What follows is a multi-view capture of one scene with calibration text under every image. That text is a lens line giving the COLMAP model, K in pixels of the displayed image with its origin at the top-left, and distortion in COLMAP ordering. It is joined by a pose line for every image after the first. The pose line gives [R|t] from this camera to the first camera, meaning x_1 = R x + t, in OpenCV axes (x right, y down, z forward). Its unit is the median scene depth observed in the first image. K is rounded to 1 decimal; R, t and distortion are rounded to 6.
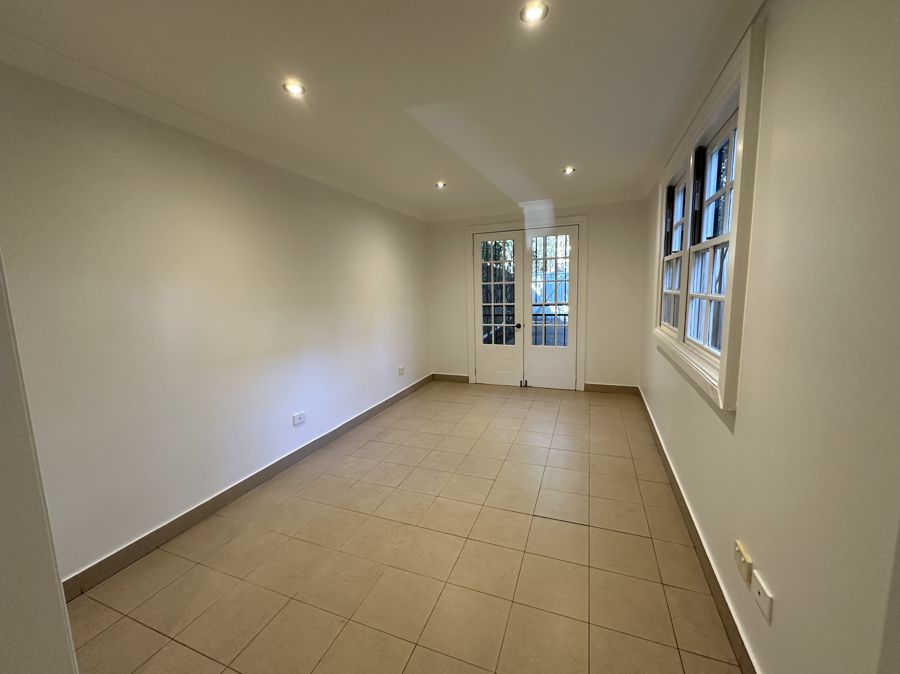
lens RADIAL K [[358.4, 0, 449.2], [0, 358.4, 337.0], [0, 0, 1]] dist [0.000731, -0.000276]
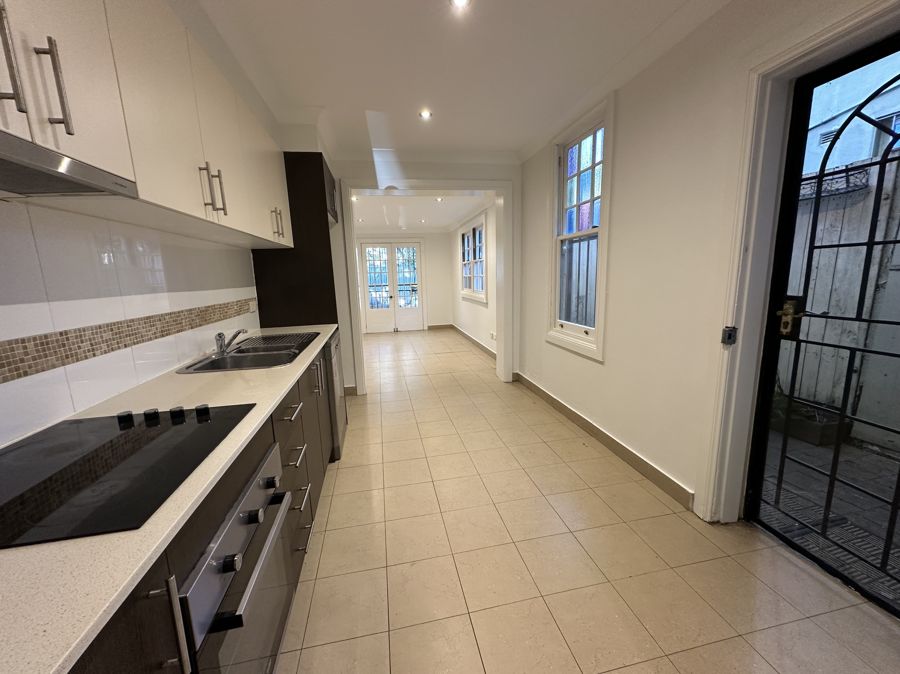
lens RADIAL K [[358.4, 0, 452.1], [0, 358.4, 336.2], [0, 0, 1]] dist [0.000731, -0.000276]
pose [[0.844078, -0.091834, 0.528298, -1.083911], [0.077154, 0.995774, 0.049823, 0.211508], [-0.530641, -0.001294, 0.847596, -1.405579]]
